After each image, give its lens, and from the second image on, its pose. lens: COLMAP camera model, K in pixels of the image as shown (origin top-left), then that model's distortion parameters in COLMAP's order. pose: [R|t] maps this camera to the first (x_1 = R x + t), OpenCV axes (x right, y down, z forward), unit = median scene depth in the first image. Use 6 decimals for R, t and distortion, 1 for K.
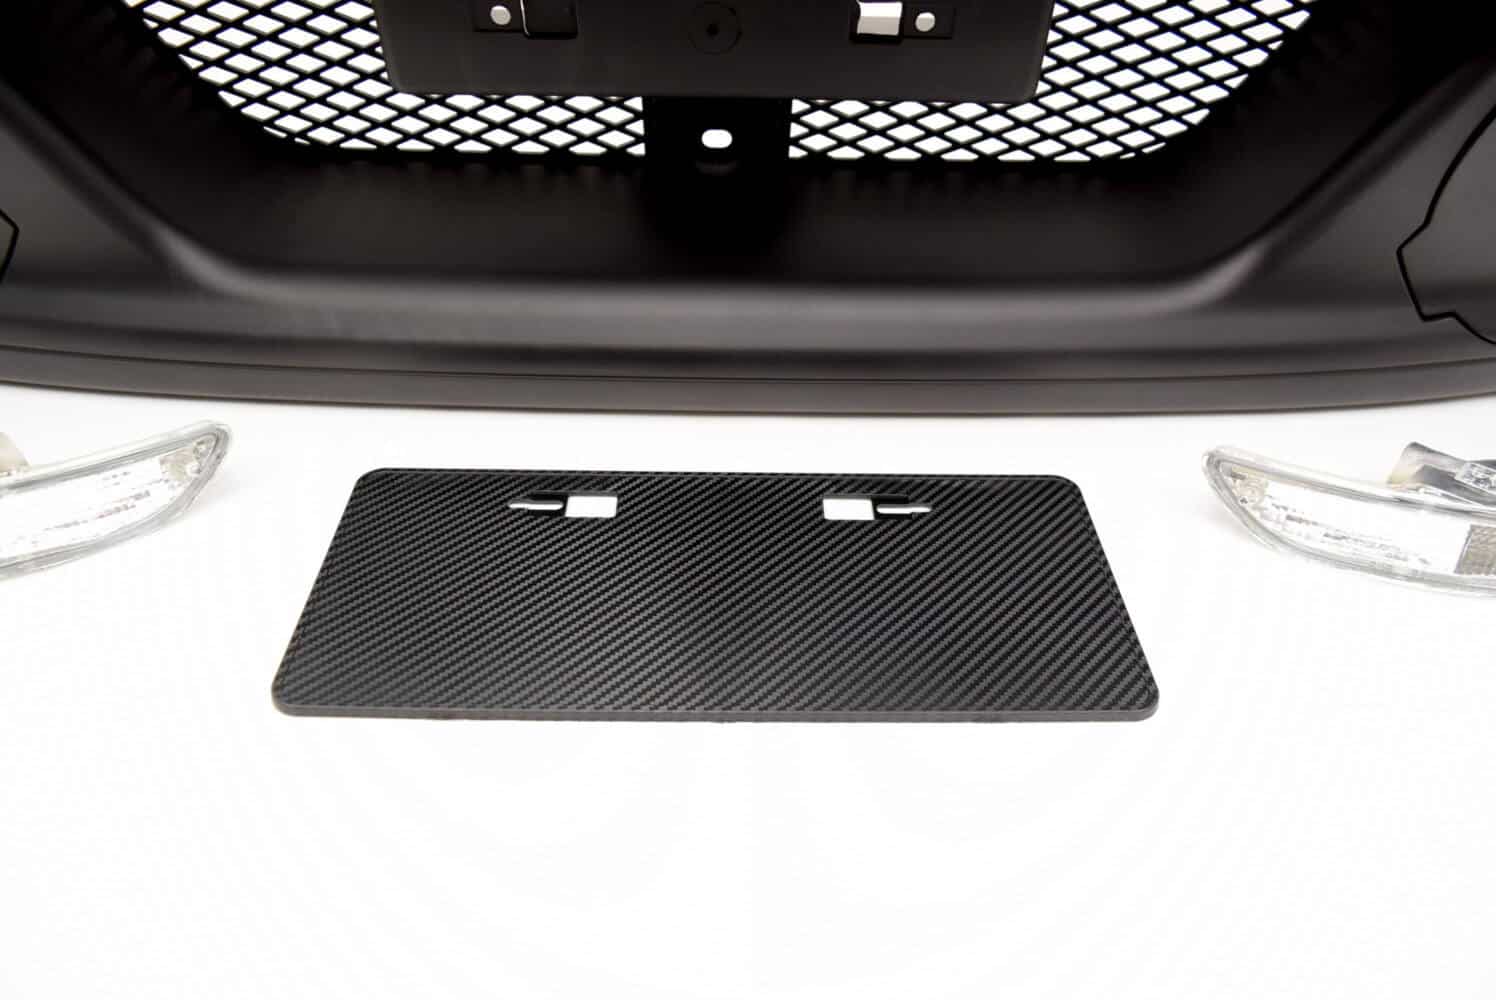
lens RADIAL K [[1149.4, 0, 748.0], [0, 1149.4, 500.0], [0, 0, 1]] dist [-0.014629, 0.000137]
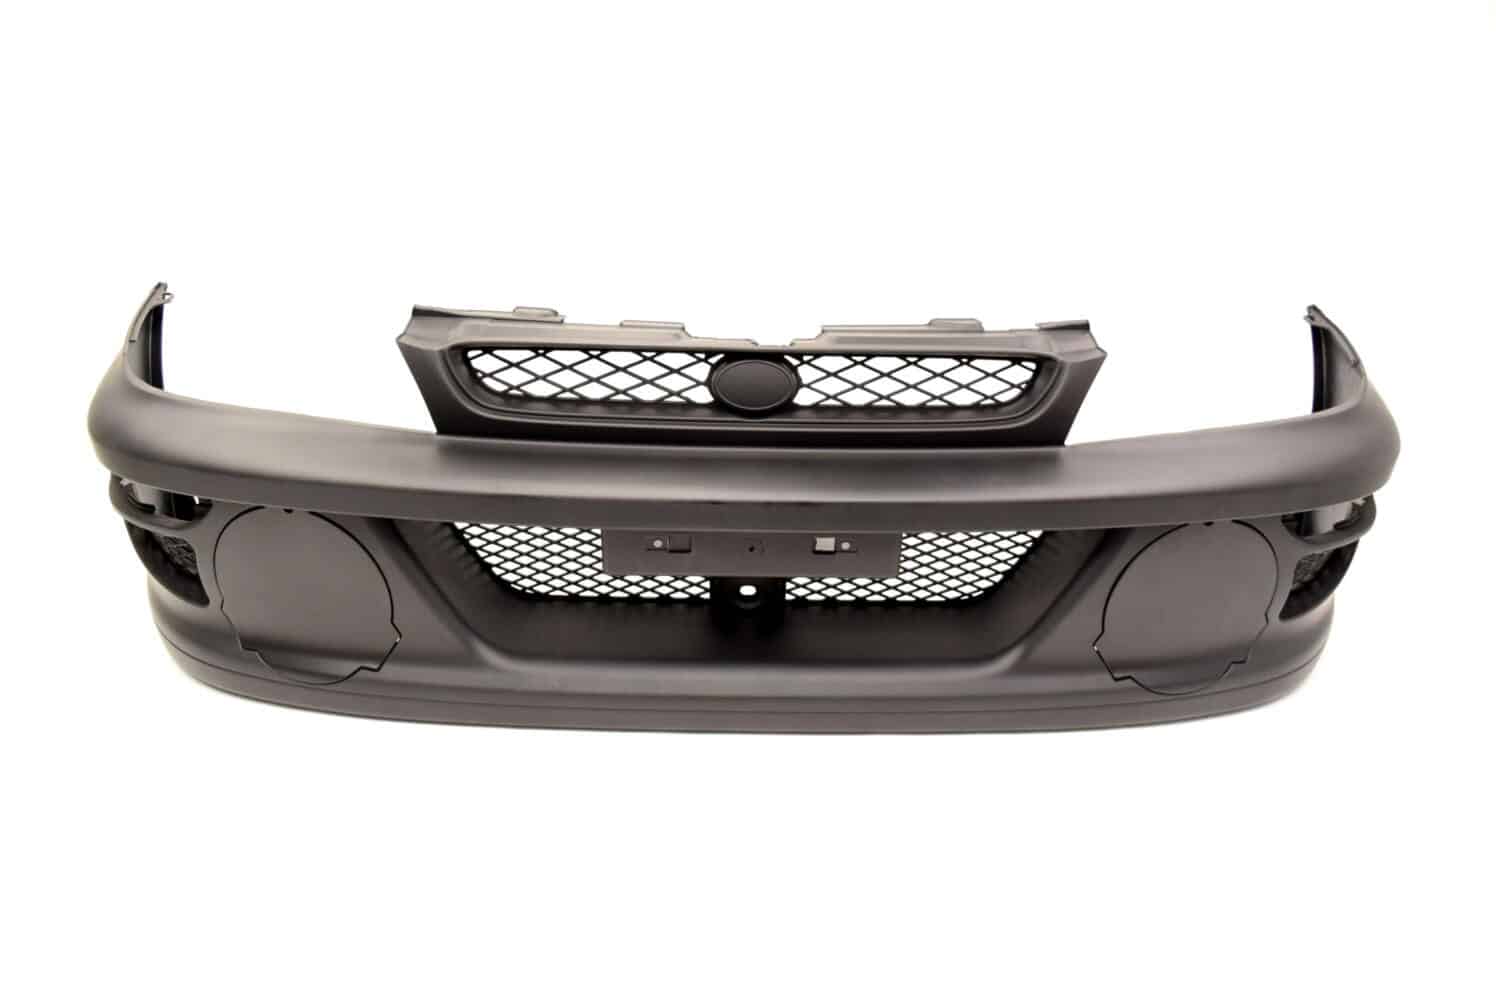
lens RADIAL K [[1149.4, 0, 748.0], [0, 1149.4, 500.0], [0, 0, 1]] dist [-0.014629, 0.000137]
pose [[0.999985, -0.002410, 0.004842, -0.038961], [0.003937, 0.938237, -0.345971, 0.225069], [-0.003709, 0.345985, 0.938233, -0.924360]]
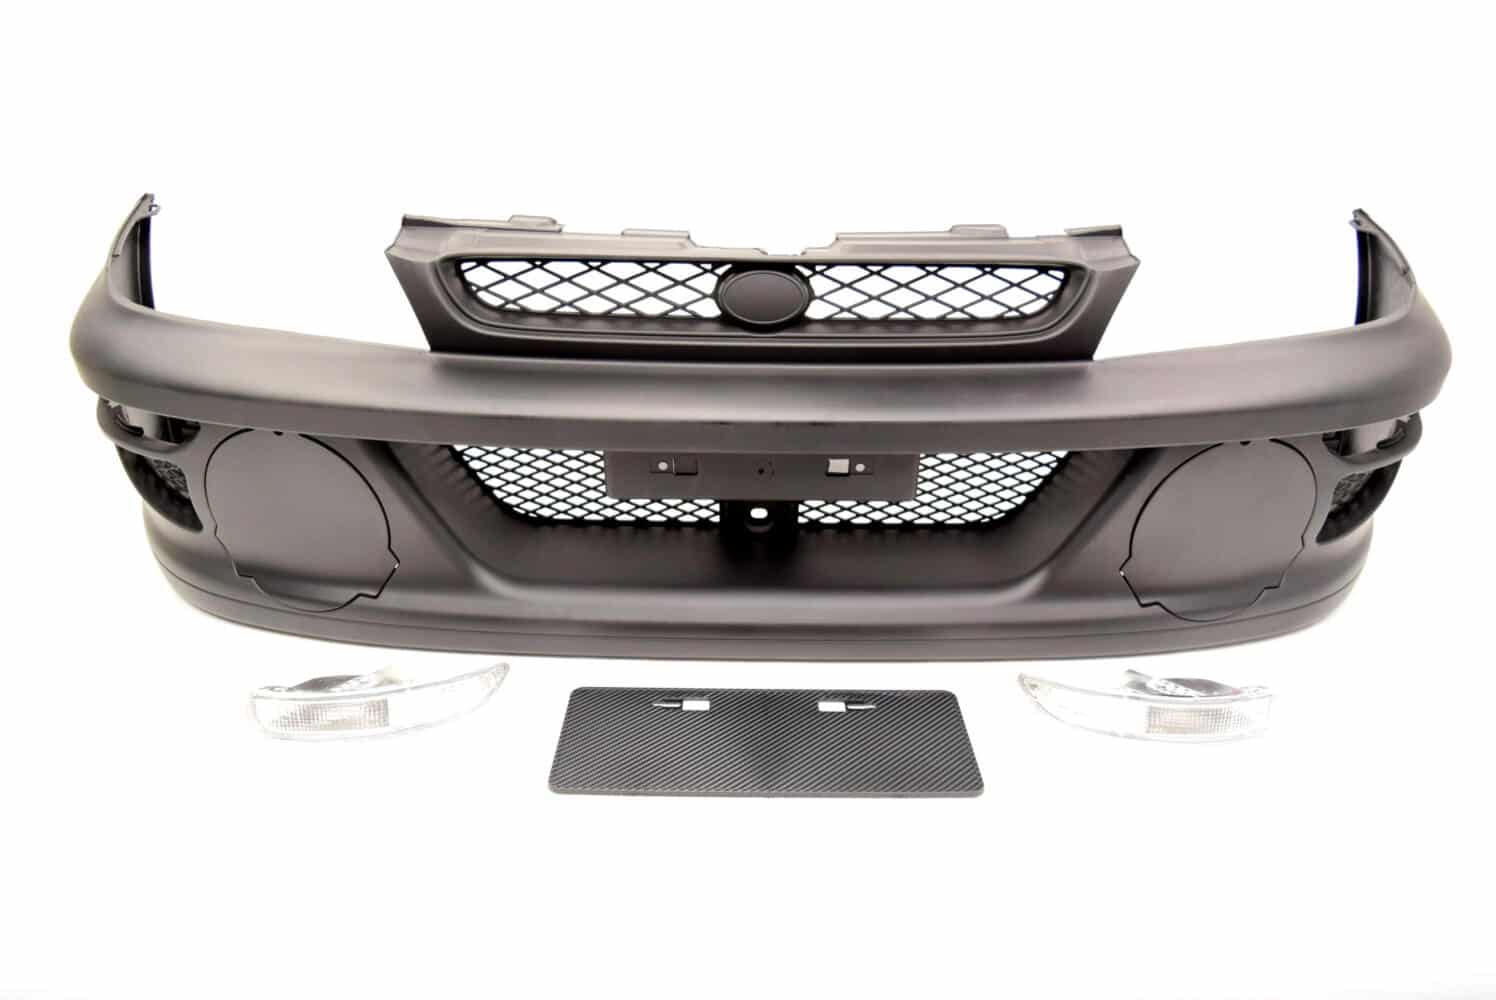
lens RADIAL K [[1149.4, 0, 748.0], [0, 1149.4, 500.0], [0, 0, 1]] dist [-0.014629, 0.000137]
pose [[0.999895, -0.005657, -0.013327, -0.021884], [0.001758, 0.961138, -0.276062, 0.188706], [0.014371, 0.276009, 0.961048, -0.844713]]
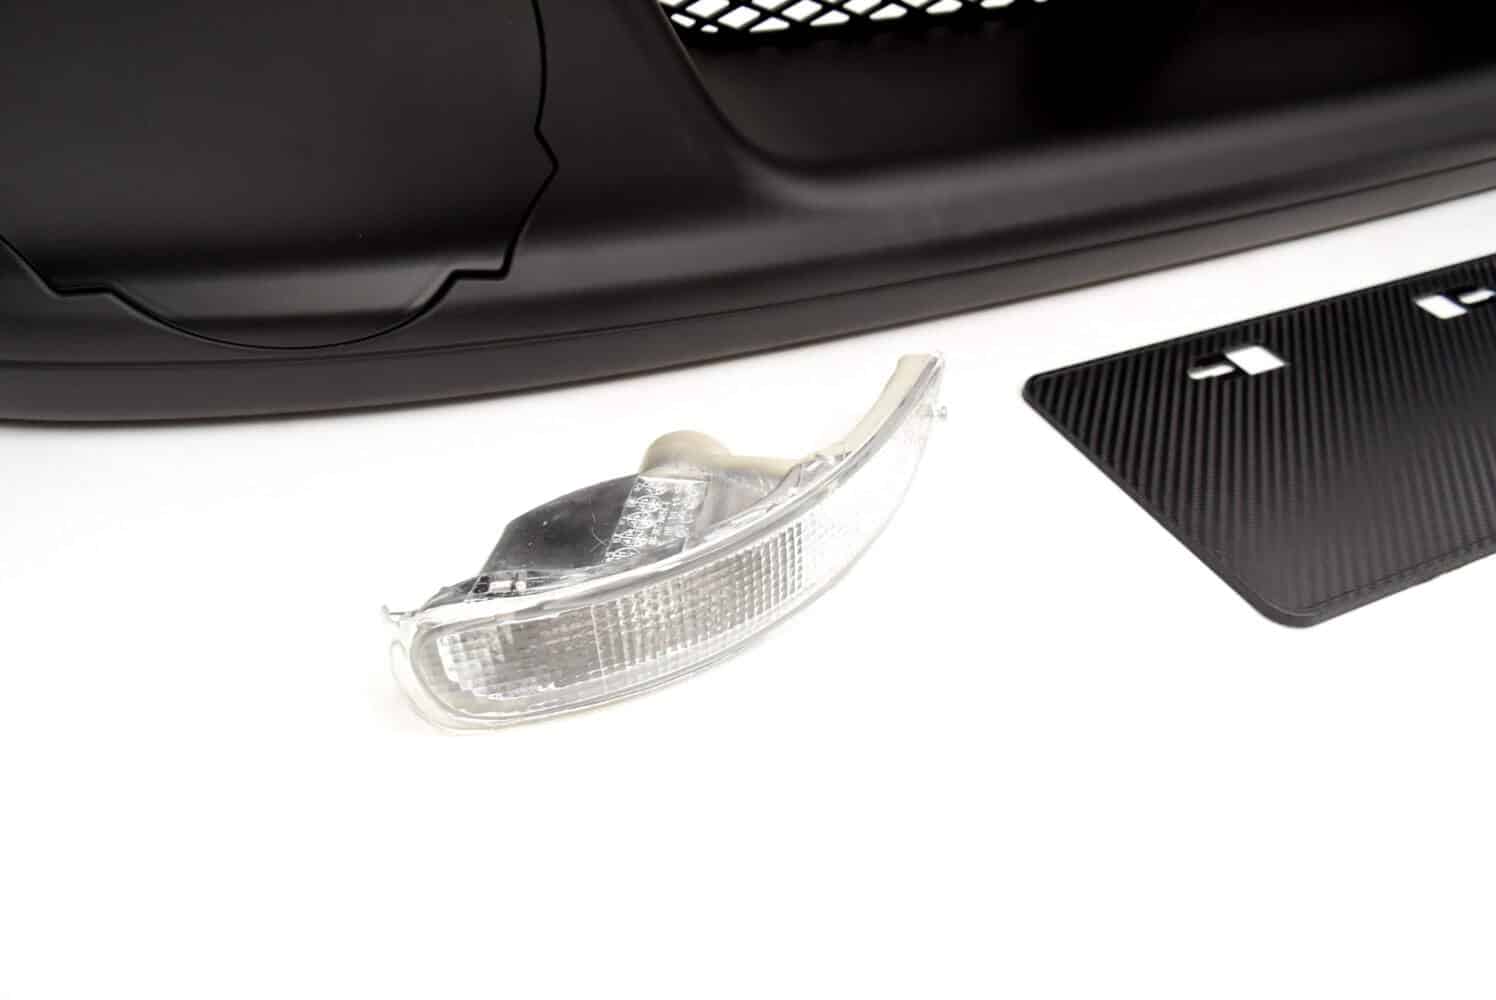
lens RADIAL K [[1149.4, 0, 748.0], [0, 1149.4, 500.0], [0, 0, 1]] dist [-0.014629, 0.000137]
pose [[0.910201, -0.259874, 0.322490, -0.785146], [0.236537, 0.965341, 0.110302, -0.078780], [-0.339978, -0.024116, 0.940124, 0.232082]]
